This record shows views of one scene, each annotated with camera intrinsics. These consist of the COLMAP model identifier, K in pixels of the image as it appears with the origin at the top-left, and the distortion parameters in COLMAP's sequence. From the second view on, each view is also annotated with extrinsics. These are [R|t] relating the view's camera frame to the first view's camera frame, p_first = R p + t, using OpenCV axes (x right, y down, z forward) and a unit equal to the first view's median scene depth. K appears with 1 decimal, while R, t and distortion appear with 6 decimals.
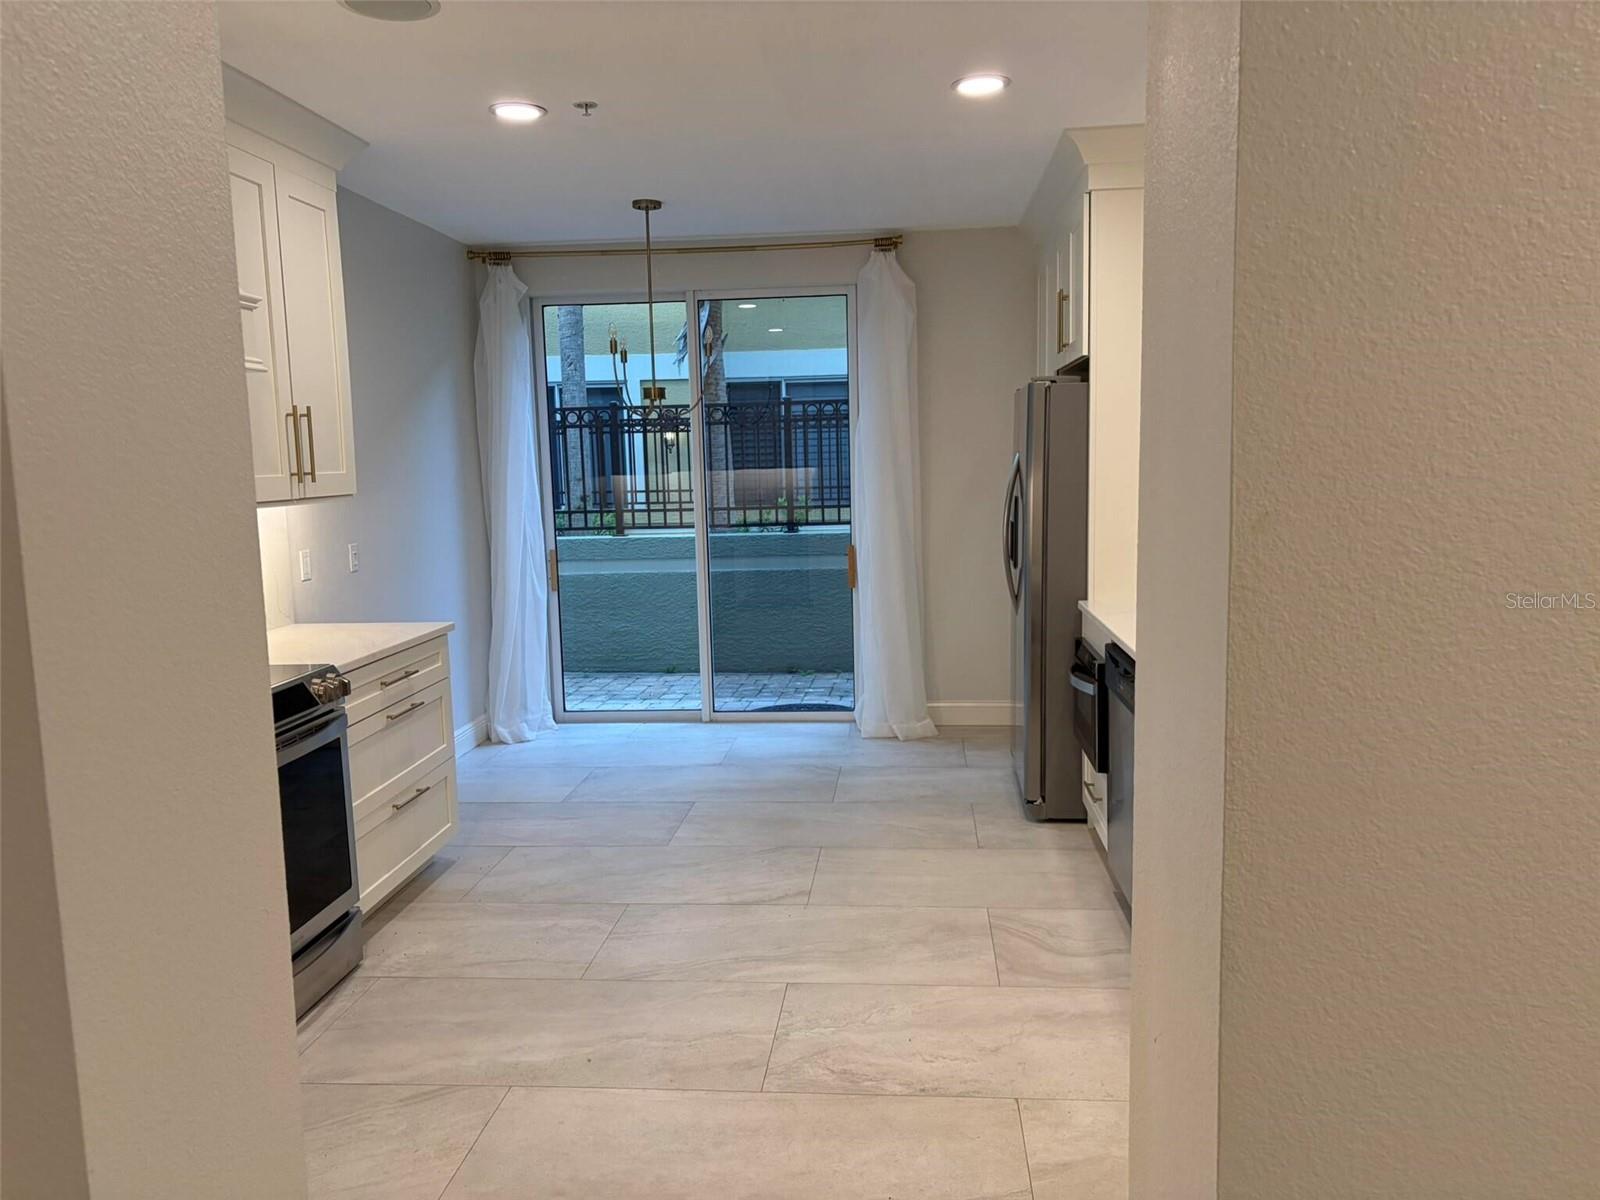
lens RADIAL K [[1202.4, 0, 806.7], [0, 1202.4, 615.5], [0, 0, 1]] dist [0.062285, -0.070687]
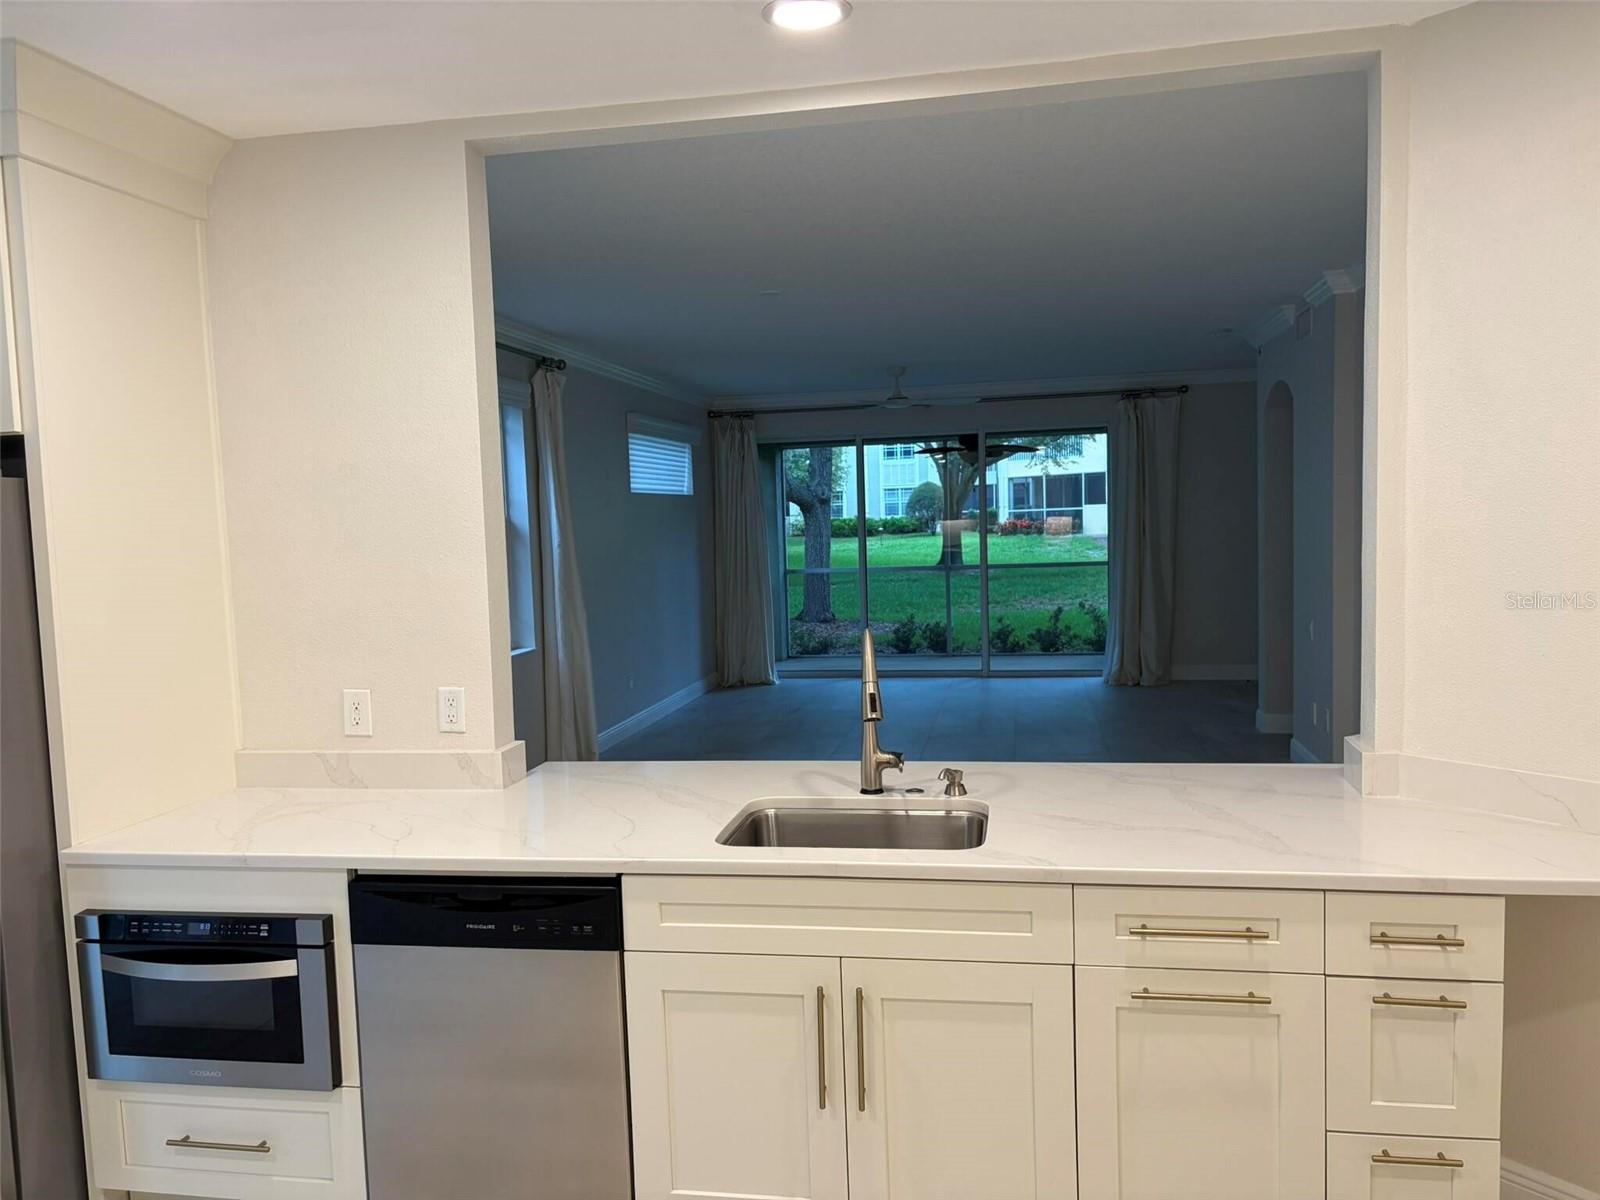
lens RADIAL K [[1210.9, 0, 787.9], [0, 1210.9, 612.1], [0, 0, 1]] dist [0.054172, -0.066607]
pose [[0.096183, -0.058998, 0.993614, -0.423896], [0.162613, 0.985762, 0.042791, -0.125136], [-0.981991, 0.157459, 0.104407, 0.773856]]
